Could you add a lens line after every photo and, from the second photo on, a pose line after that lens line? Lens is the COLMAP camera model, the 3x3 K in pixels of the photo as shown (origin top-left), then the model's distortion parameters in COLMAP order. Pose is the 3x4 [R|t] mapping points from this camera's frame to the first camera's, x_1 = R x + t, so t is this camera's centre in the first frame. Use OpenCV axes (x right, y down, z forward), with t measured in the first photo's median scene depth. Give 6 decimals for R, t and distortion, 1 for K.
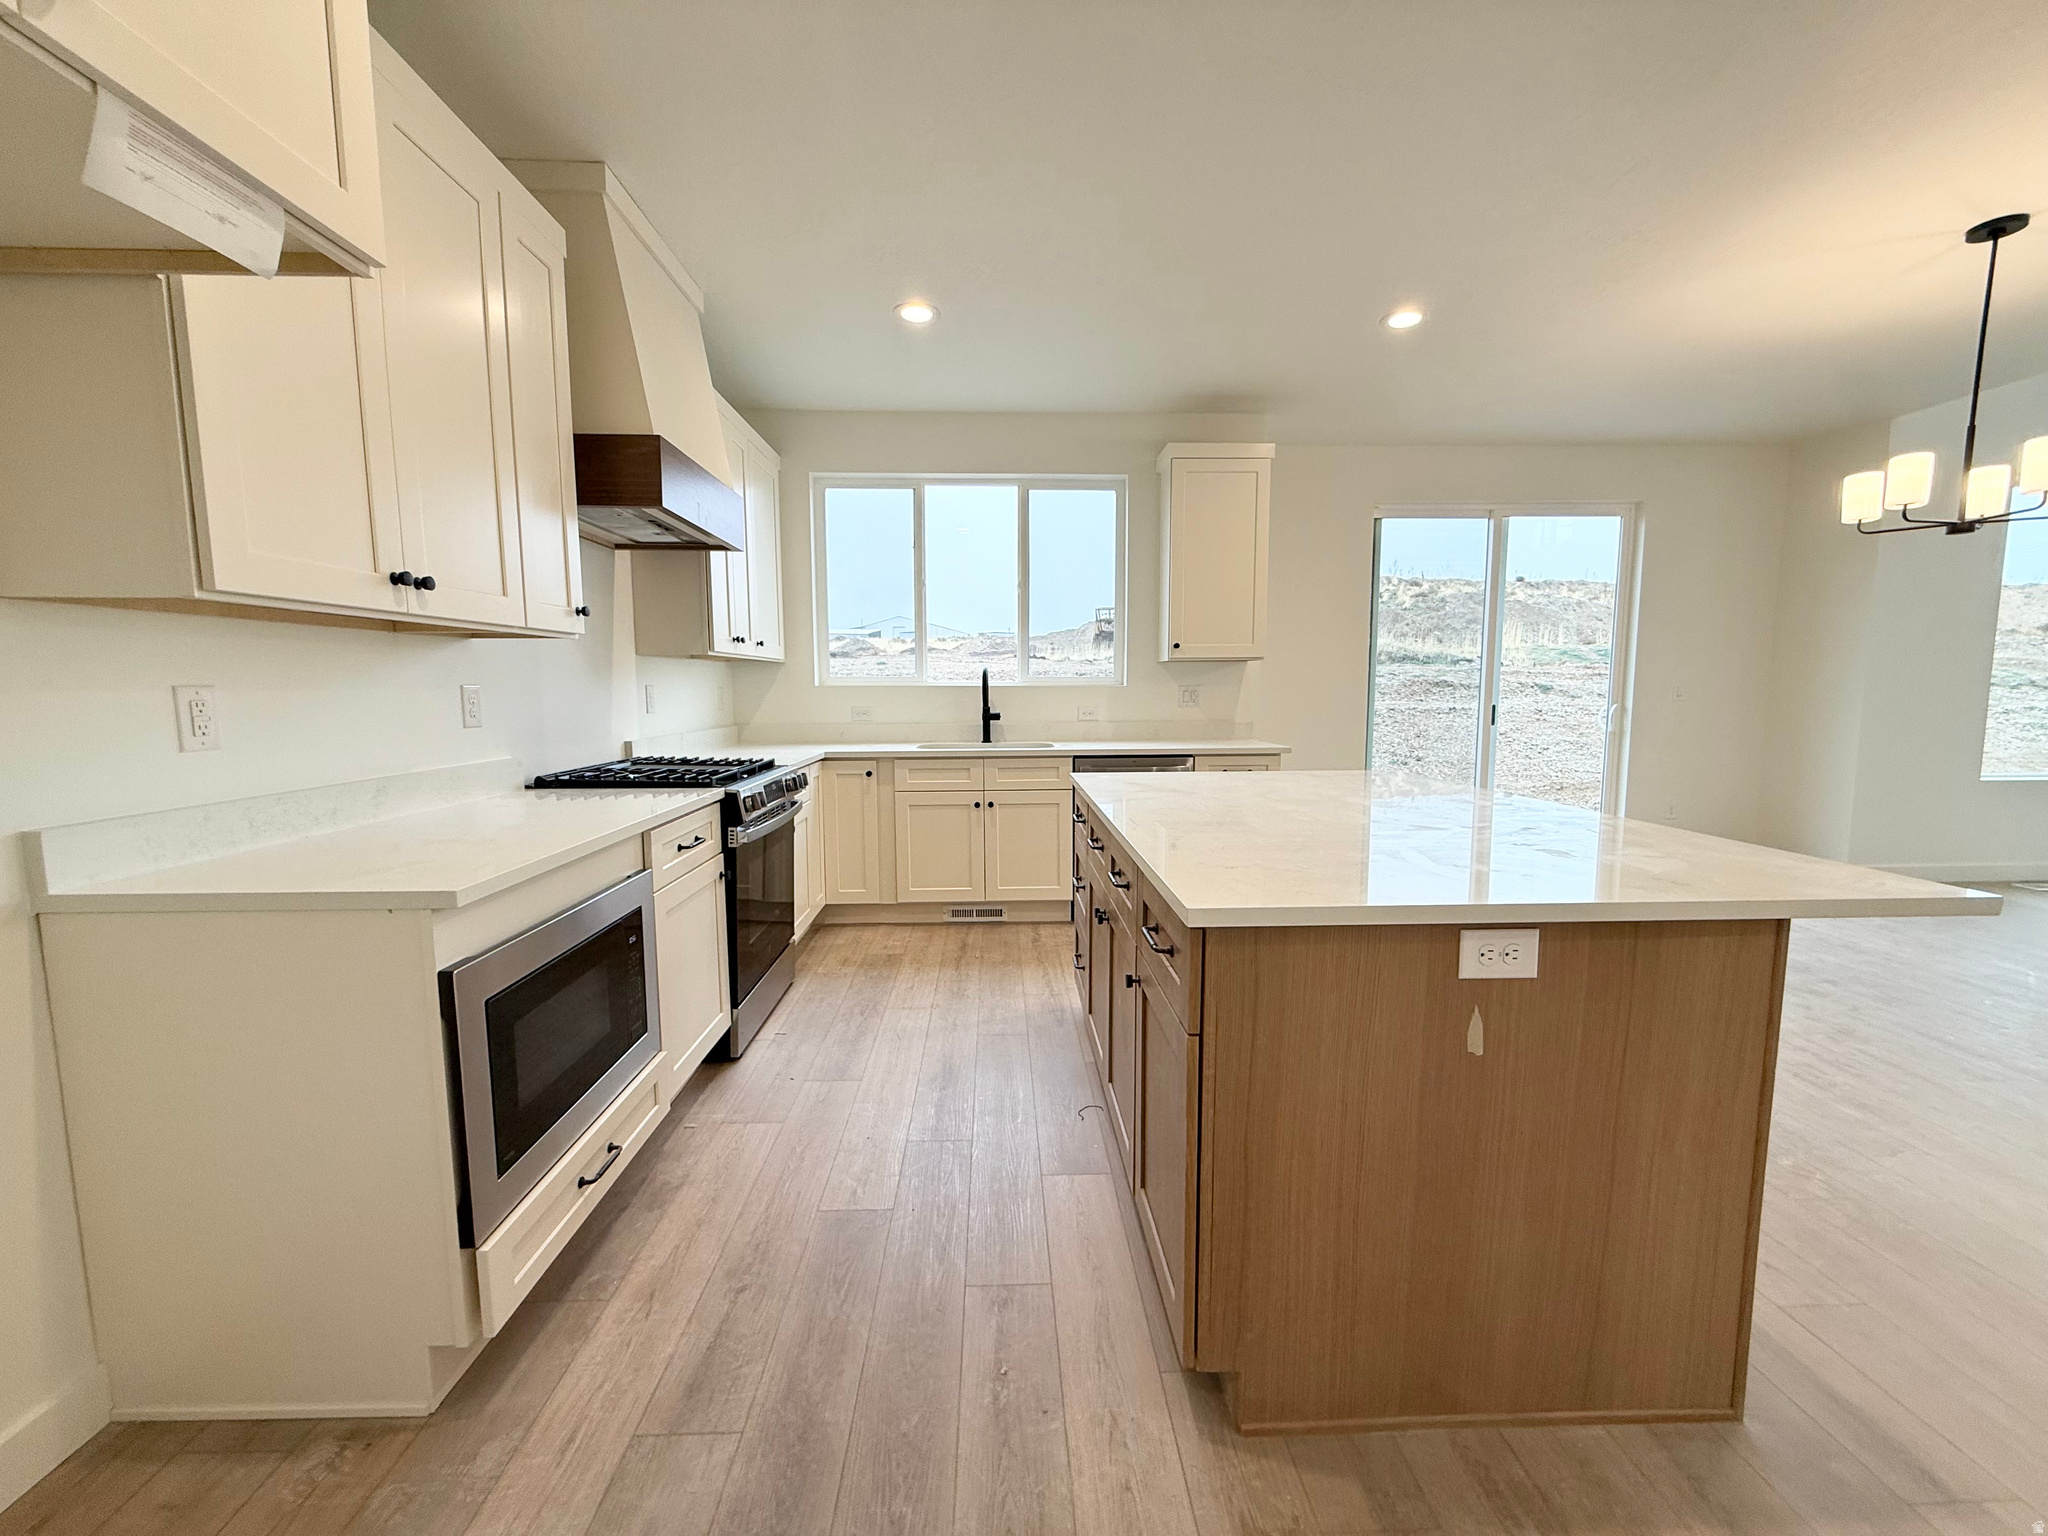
lens RADIAL K [[813.1, 0, 1018.9], [0, 813.1, 770.6], [0, 0, 1]] dist [-0.001584, 0.000294]
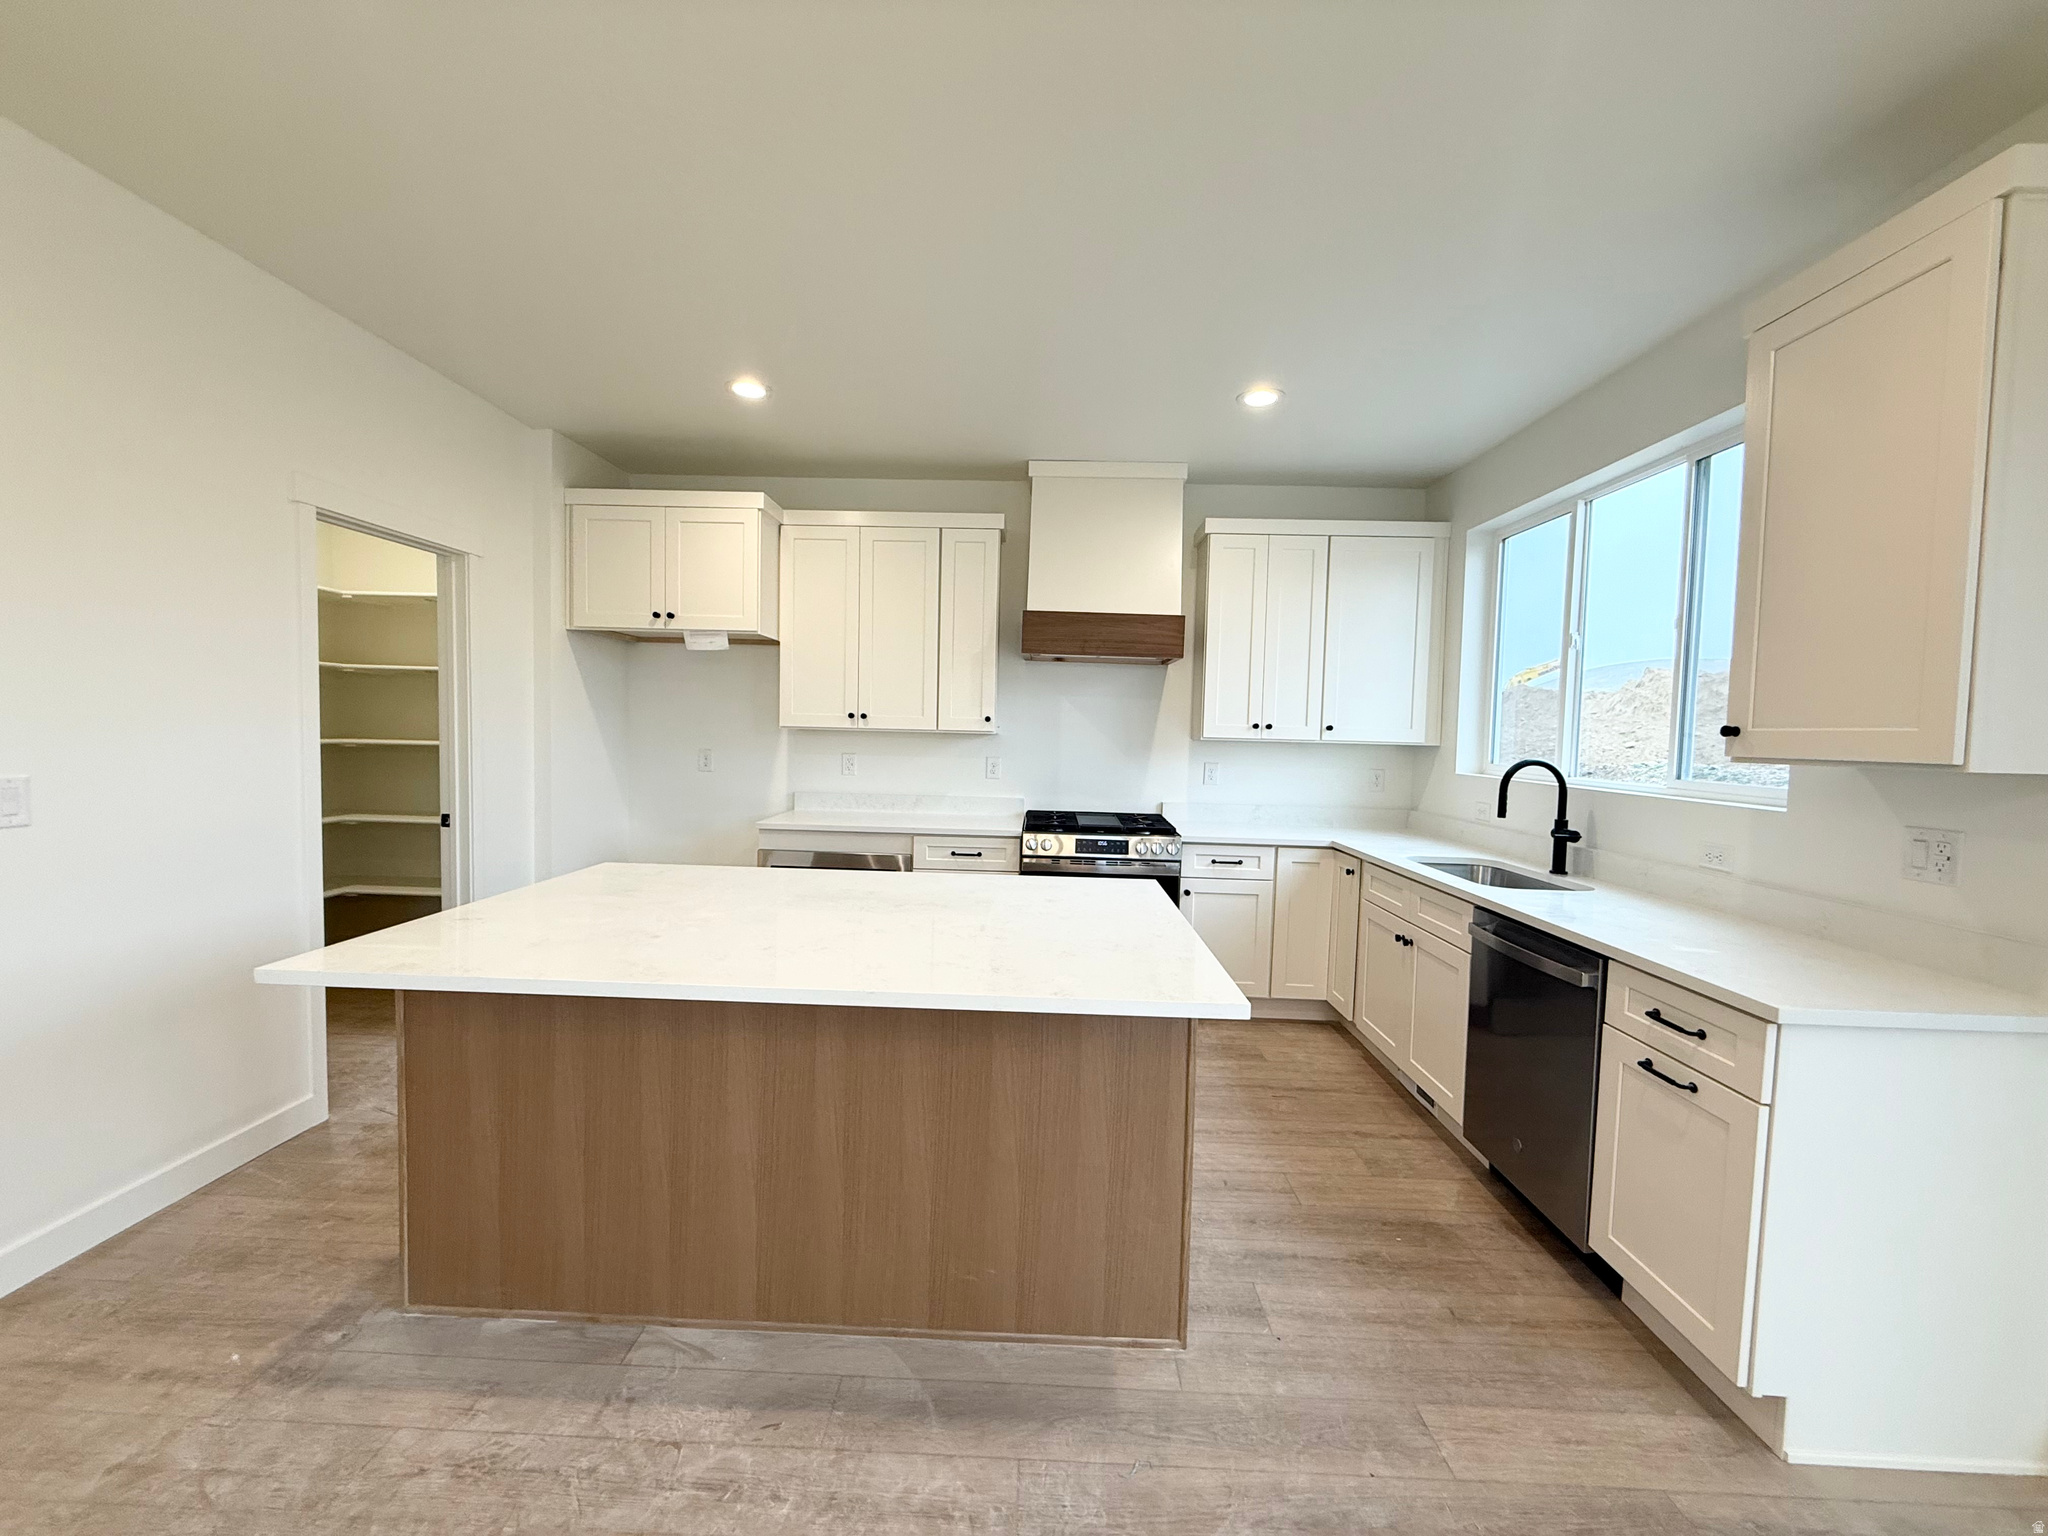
lens RADIAL K [[813.1, 0, 1018.9], [0, 813.1, 770.6], [0, 0, 1]] dist [-0.001584, 0.000294]
pose [[-0.059231, 0.052906, -0.996841, 0.787915], [-0.129159, 0.989795, 0.060206, -0.123591], [0.989853, 0.132317, -0.051793, 0.727089]]
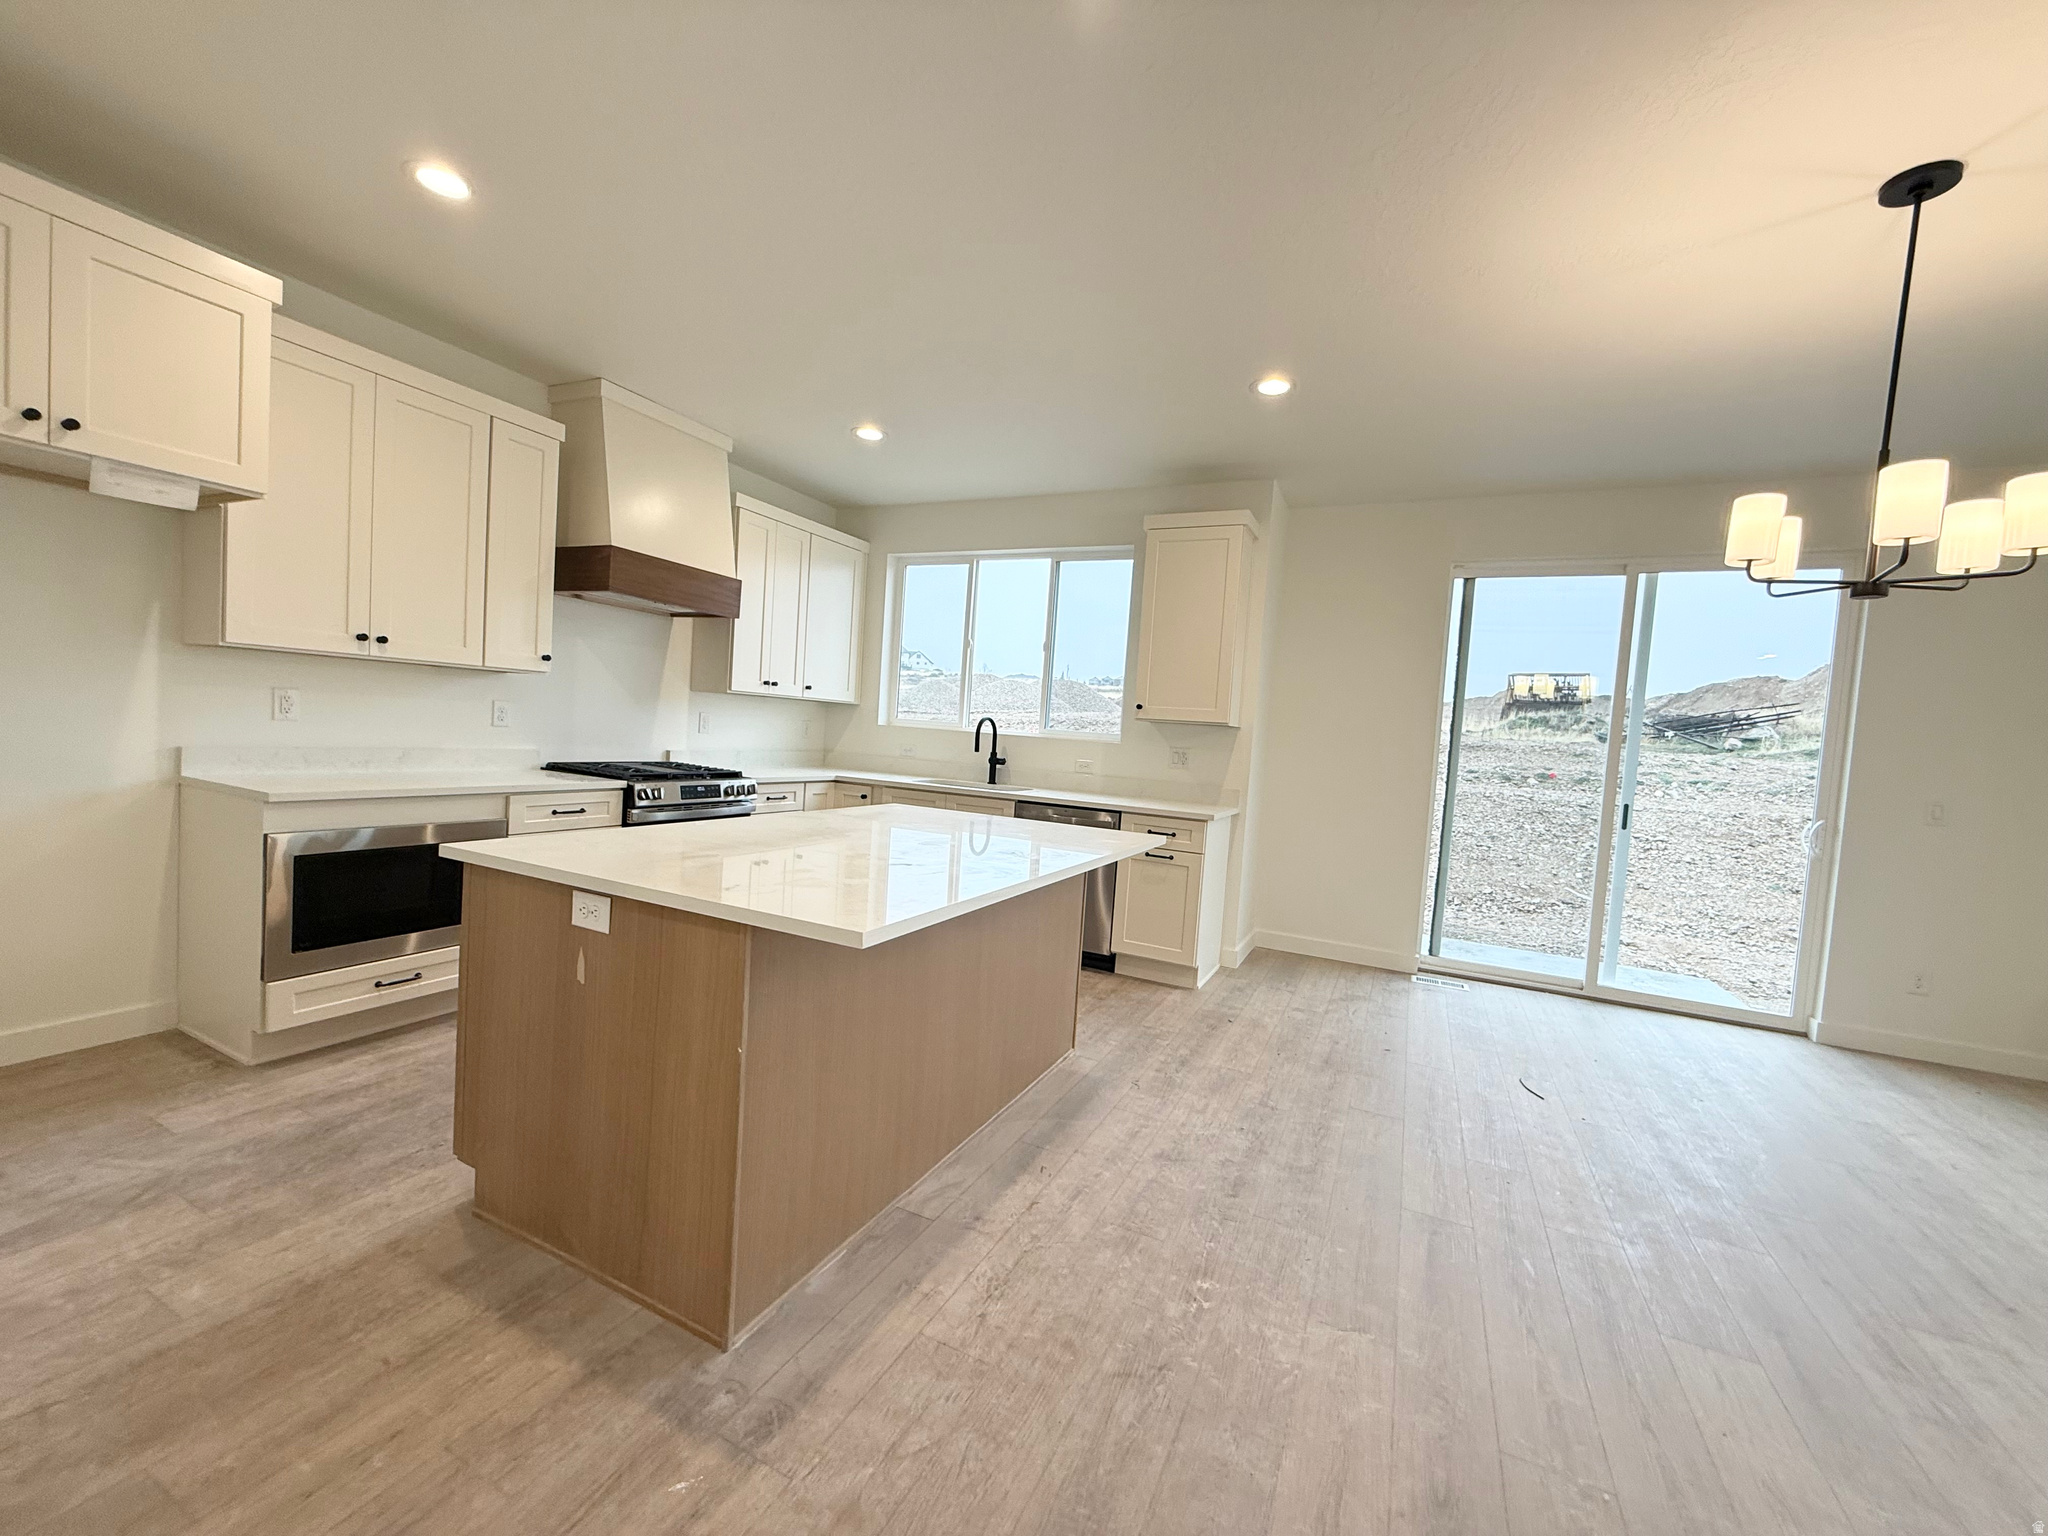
lens RADIAL K [[813.1, 0, 1018.9], [0, 813.1, 770.6], [0, 0, 1]] dist [-0.001584, 0.000294]
pose [[0.881177, 0.087617, -0.464597, 0.634151], [-0.119210, 0.992103, -0.039001, -0.016416], [0.457511, 0.089751, 0.884663, 0.025836]]
